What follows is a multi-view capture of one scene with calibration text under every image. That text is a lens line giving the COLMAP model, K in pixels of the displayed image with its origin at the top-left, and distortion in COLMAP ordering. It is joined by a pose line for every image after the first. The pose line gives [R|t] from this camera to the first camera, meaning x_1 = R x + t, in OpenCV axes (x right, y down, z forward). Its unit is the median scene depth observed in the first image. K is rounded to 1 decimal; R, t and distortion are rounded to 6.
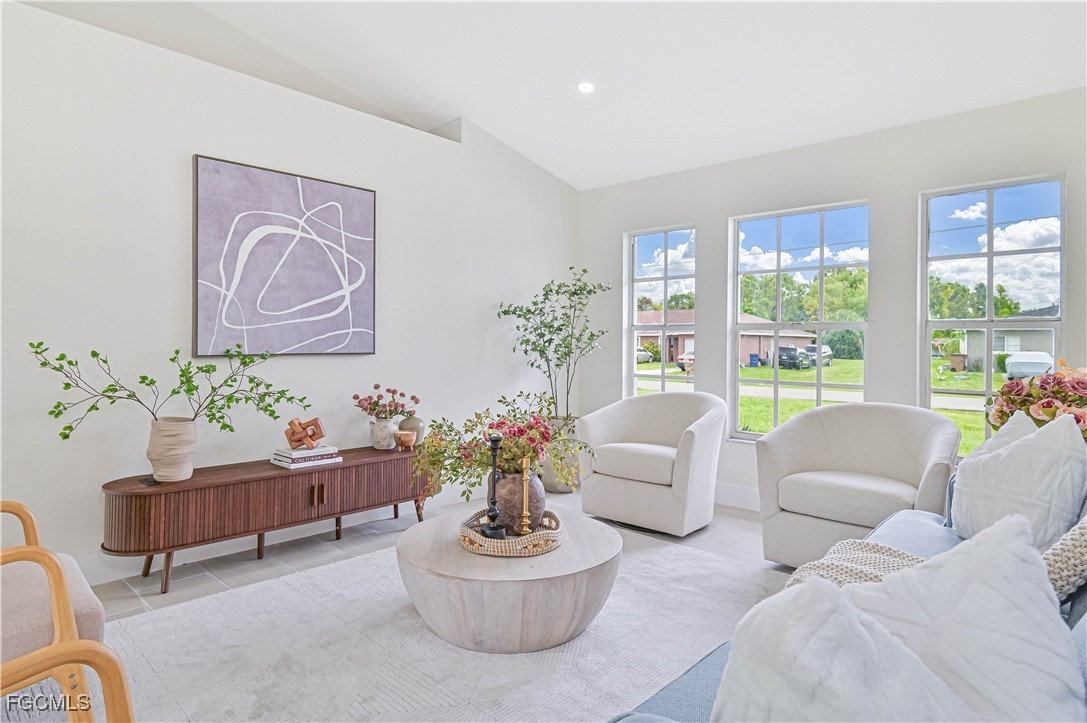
lens RADIAL K [[609.6, 0, 543.6], [0, 609.6, 329.9], [0, 0, 1]] dist [0.000049, -0.000080]
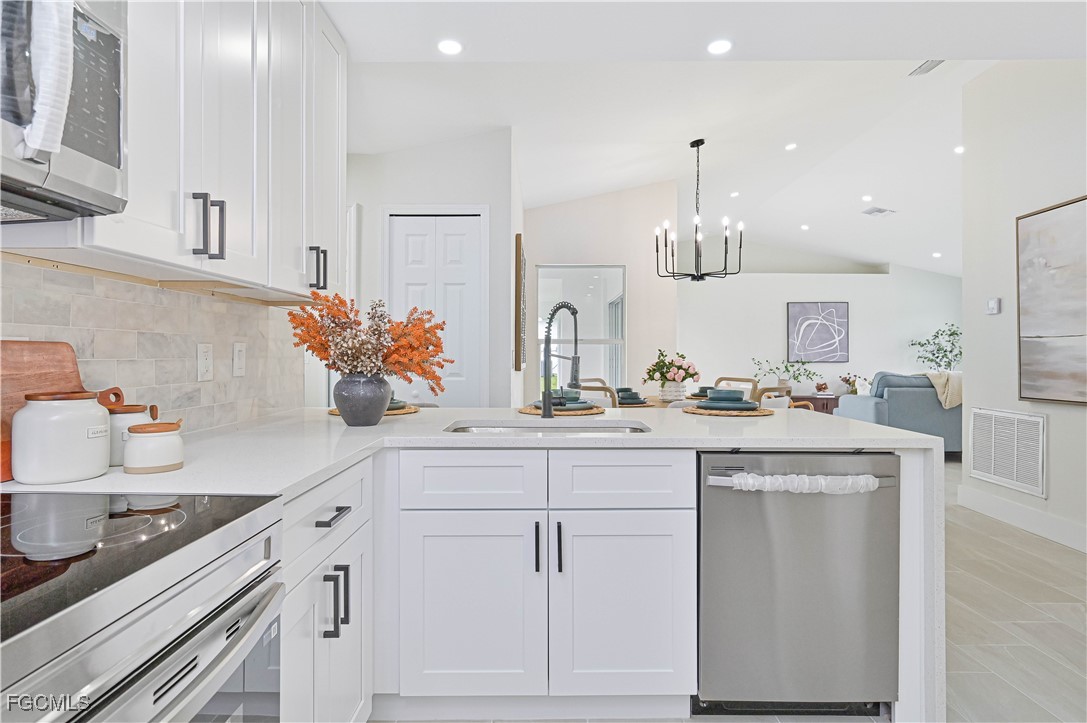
lens RADIAL K [[595.3, 0, 543.5], [0, 595.3, 361.5], [0, 0, 1]] dist [-0.000834, -0.000210]
pose [[0.675215, 0.002348, -0.737617, 0.840357], [0.018227, 0.999636, 0.019867, -0.044786], [0.737396, -0.026859, 0.674927, -1.978496]]
